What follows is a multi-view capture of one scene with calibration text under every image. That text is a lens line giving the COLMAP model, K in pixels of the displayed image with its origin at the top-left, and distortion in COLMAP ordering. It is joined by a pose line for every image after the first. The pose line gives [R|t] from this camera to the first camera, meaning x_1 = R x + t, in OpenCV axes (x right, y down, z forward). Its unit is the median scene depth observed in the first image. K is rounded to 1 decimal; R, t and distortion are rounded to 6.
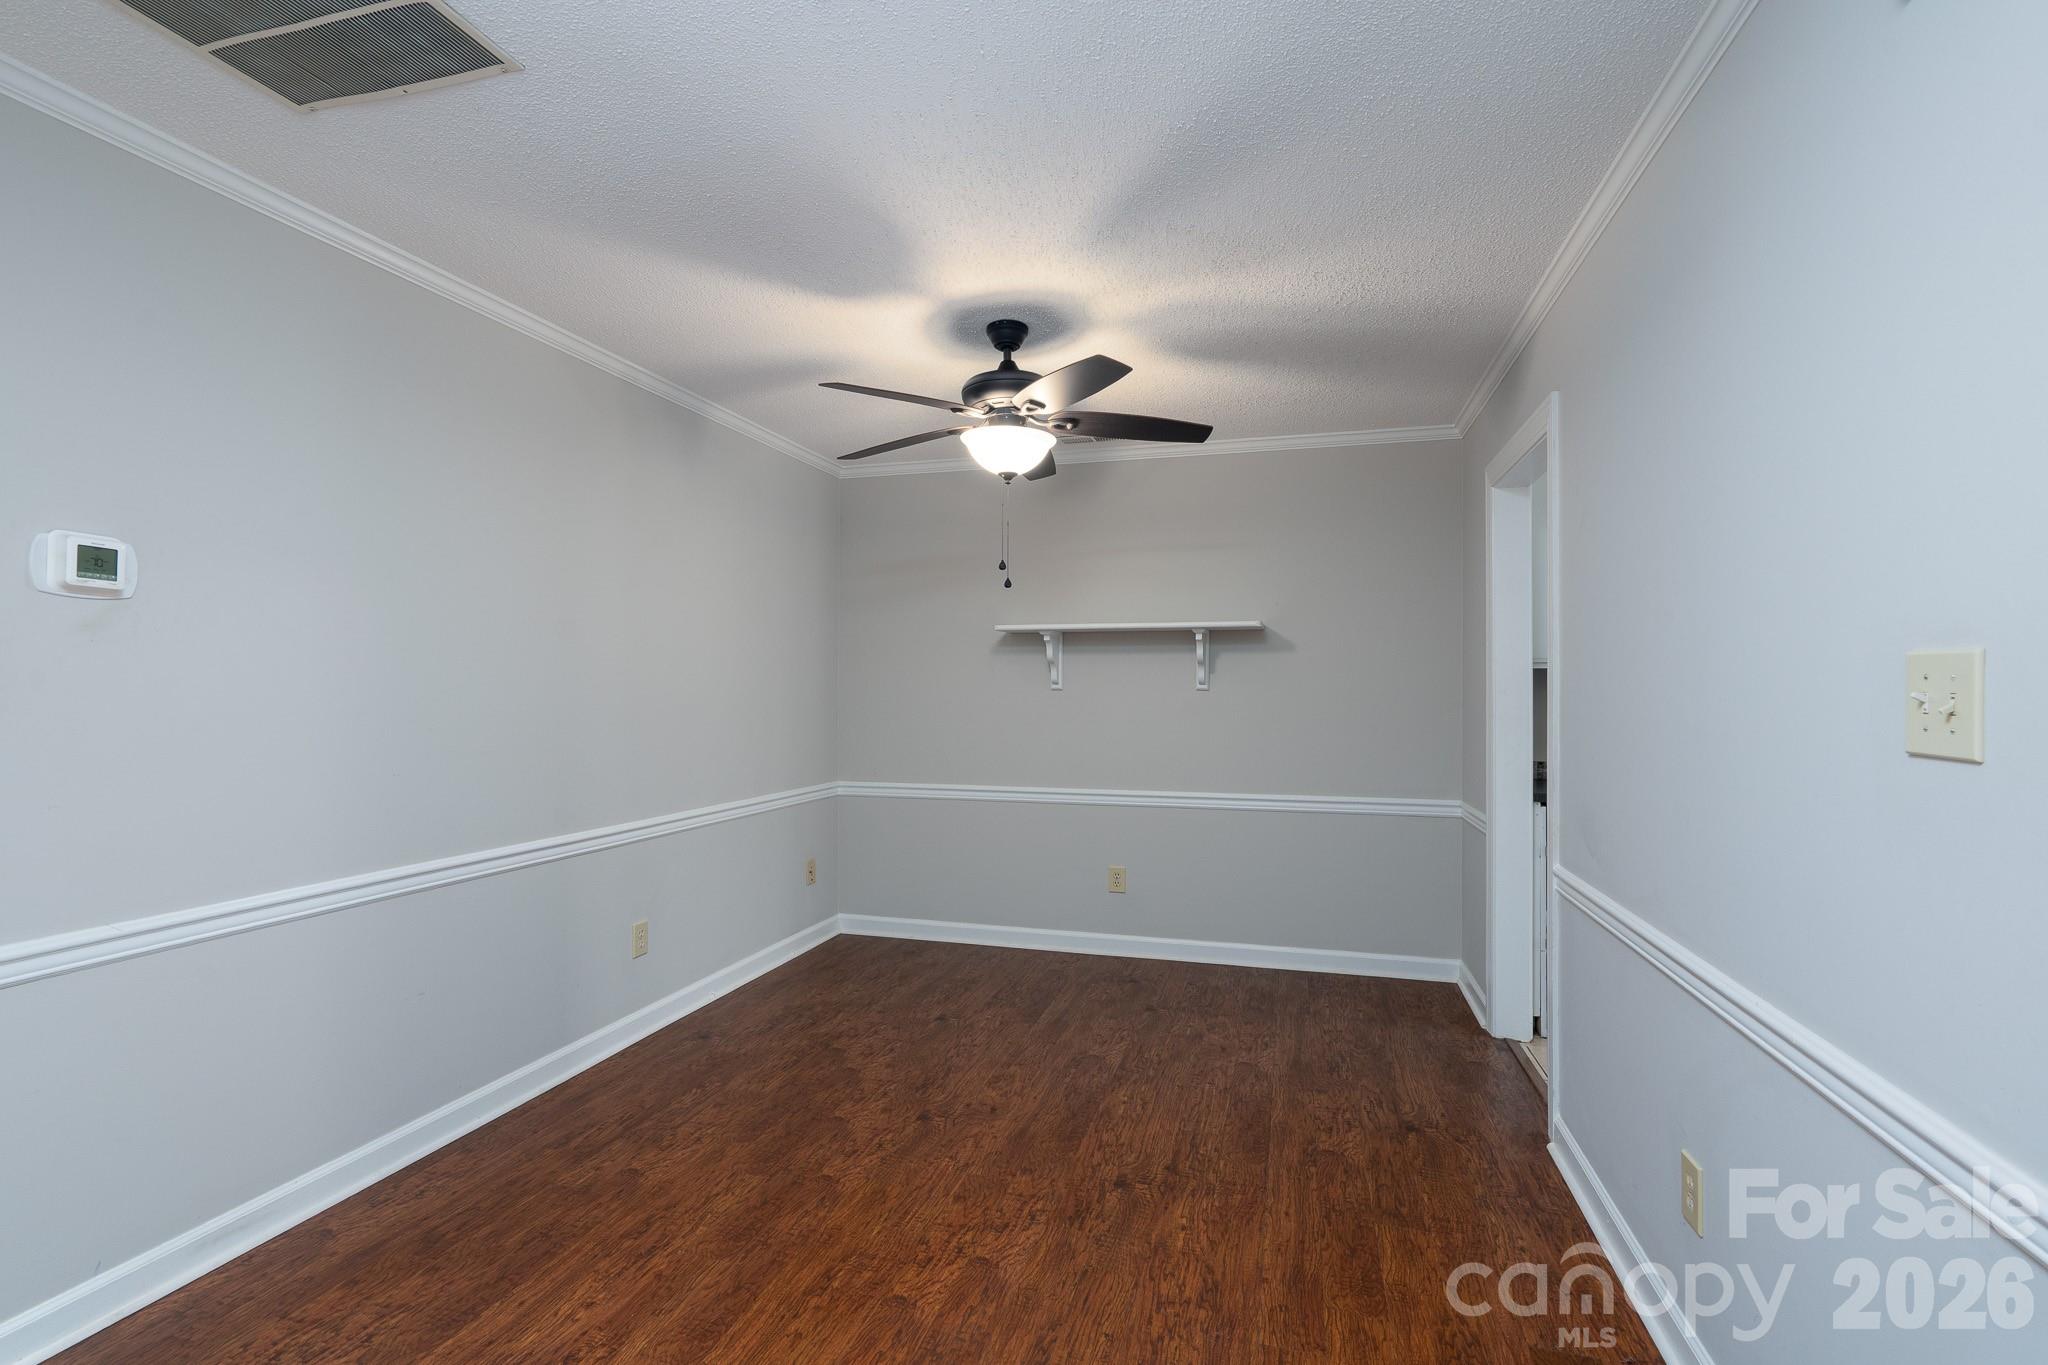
lens RADIAL K [[948.5, 0, 1035.0], [0, 948.5, 681.7], [0, 0, 1]] dist [-0.002594, 0.002292]
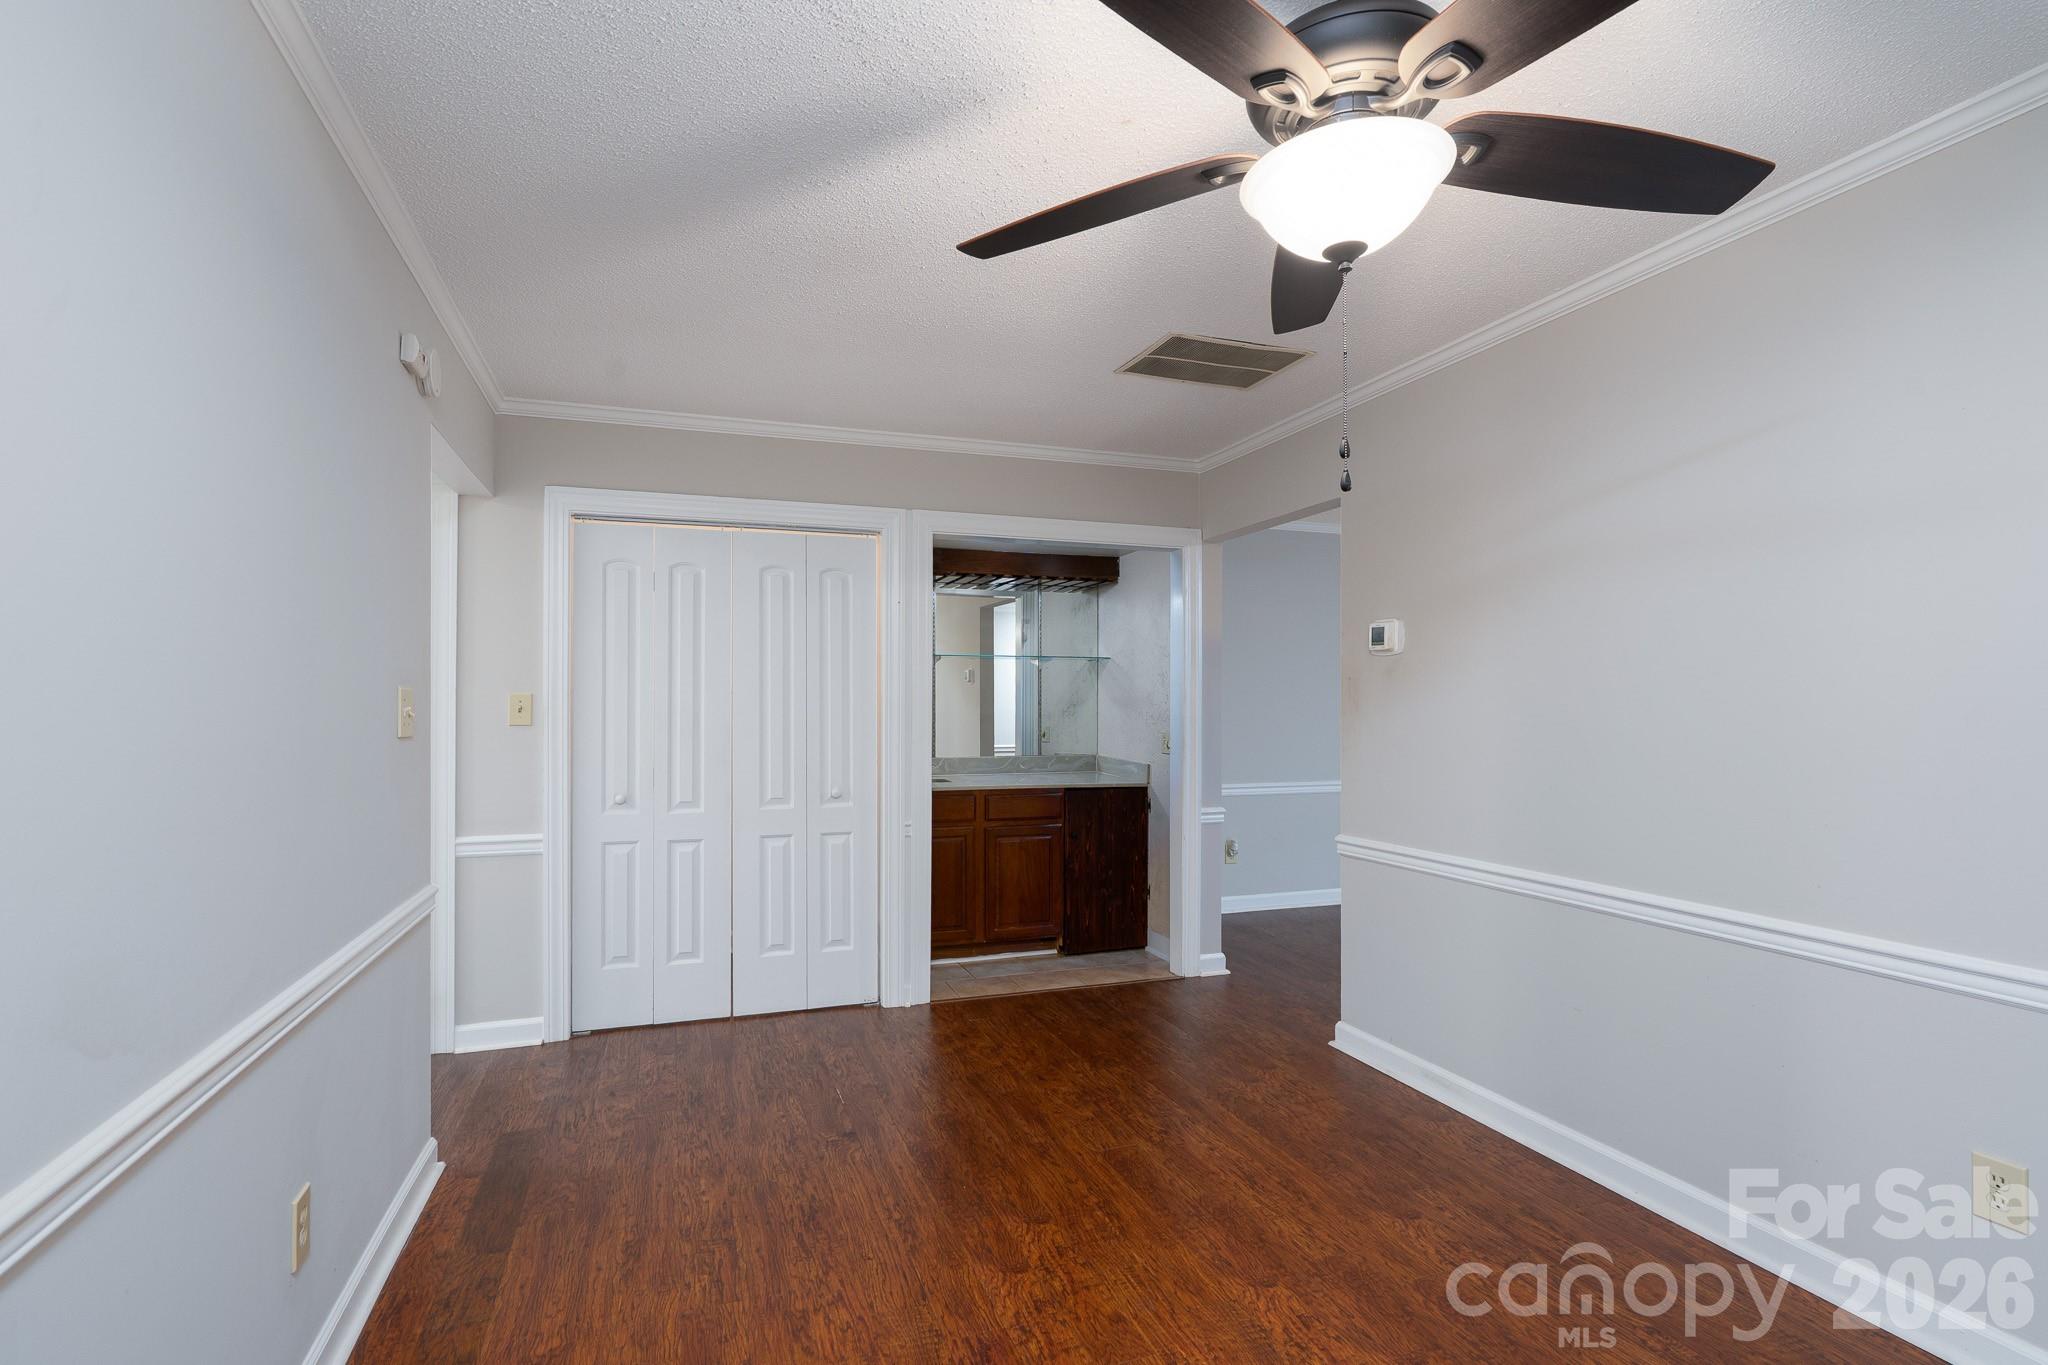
lens RADIAL K [[948.5, 0, 1031.3], [0, 948.5, 697.7], [0, 0, 1]] dist [-0.002594, 0.002292]
pose [[-0.806691, -0.005820, -0.590945, 0.550196], [0.003536, 0.999886, -0.014675, 0.001468], [0.590963, -0.013928, -0.806579, 1.856878]]
